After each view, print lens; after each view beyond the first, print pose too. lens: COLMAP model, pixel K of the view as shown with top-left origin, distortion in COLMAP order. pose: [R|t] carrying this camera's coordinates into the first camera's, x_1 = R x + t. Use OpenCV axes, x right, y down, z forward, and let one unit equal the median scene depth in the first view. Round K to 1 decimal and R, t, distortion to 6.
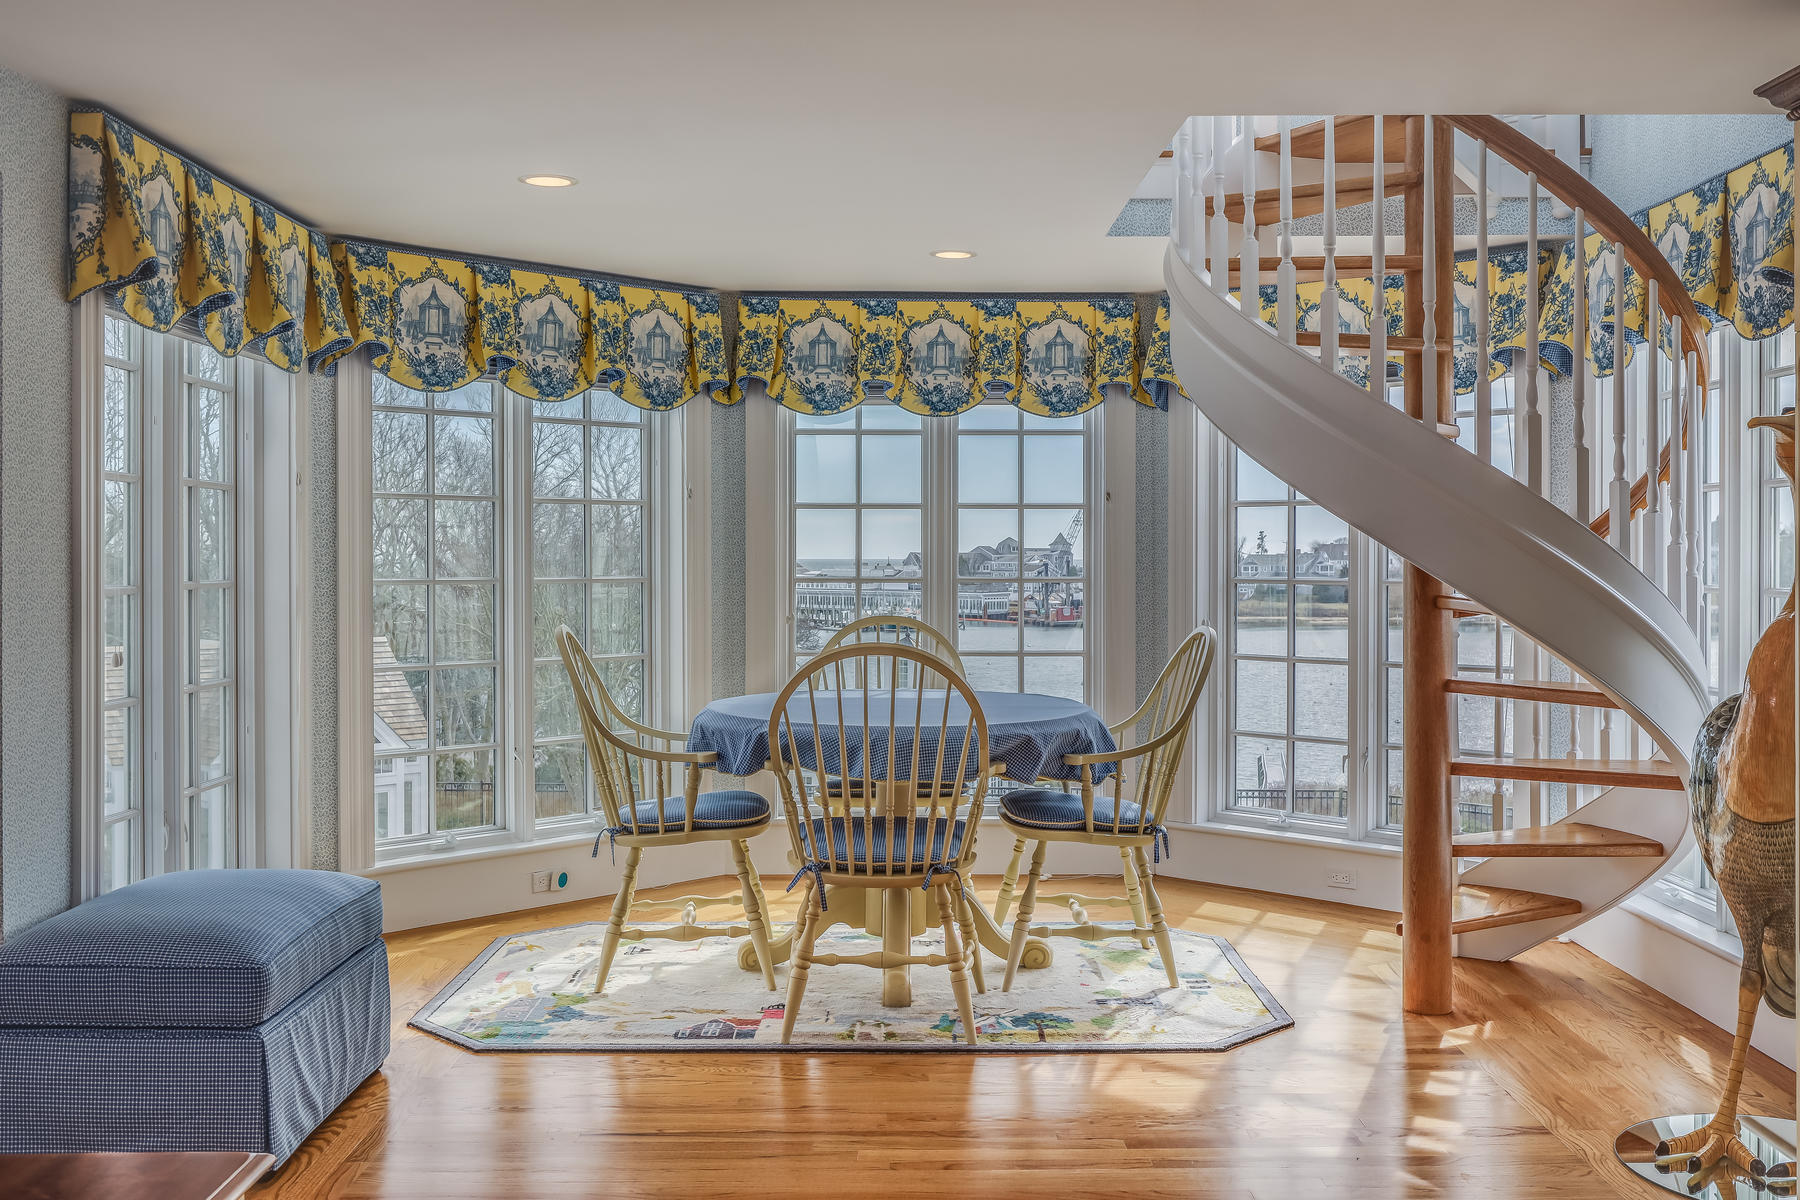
lens RADIAL K [[1721.9, 0, 900.1], [0, 1721.9, 558.9], [0, 0, 1]] dist [-0.000130, 0.007840]
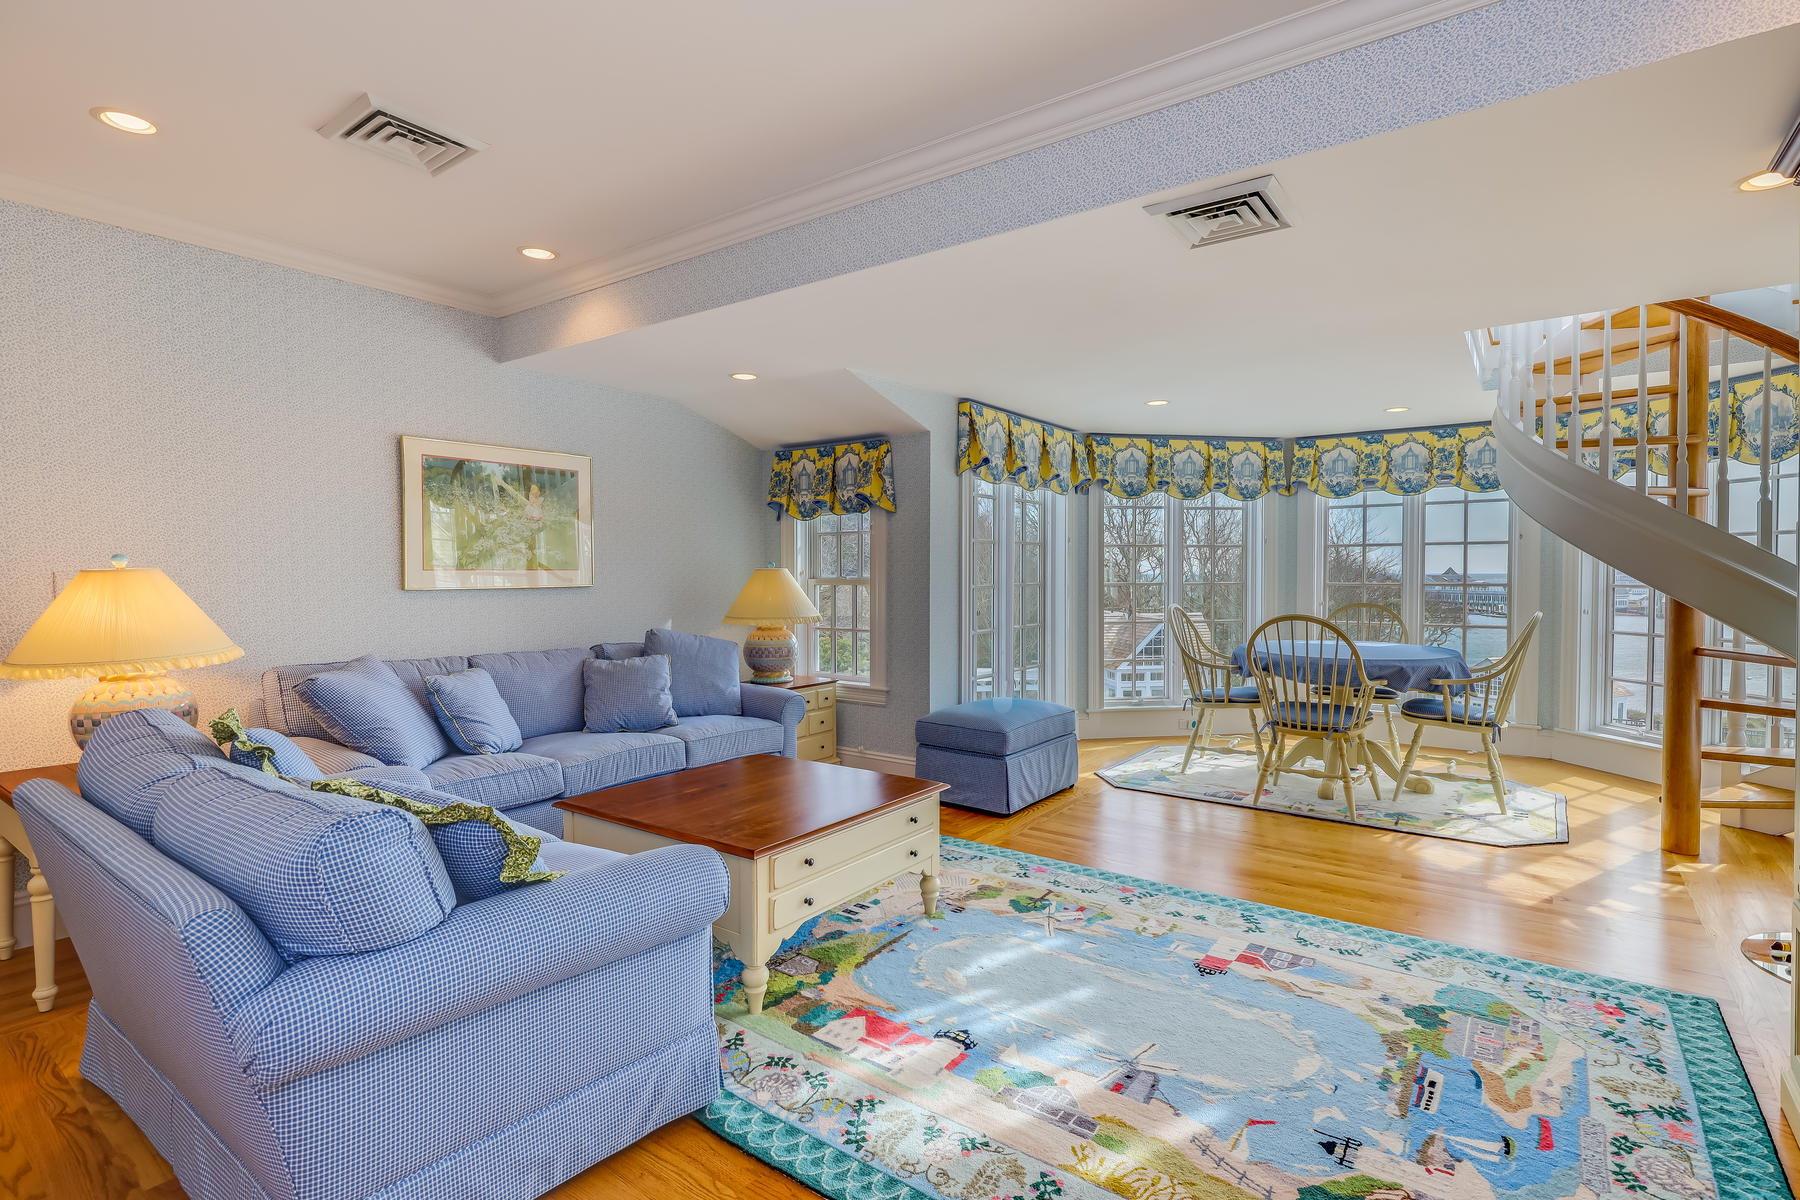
lens RADIAL K [[847.1, 0, 902.0], [0, 847.1, 587.7], [0, 0, 1]] dist [-0.002168, -0.000876]
pose [[0.797038, 0.007306, -0.603885, 0.174716], [0.002652, 0.999875, 0.015597, 0.000128], [0.603924, -0.014033, 0.796919, -0.061399]]
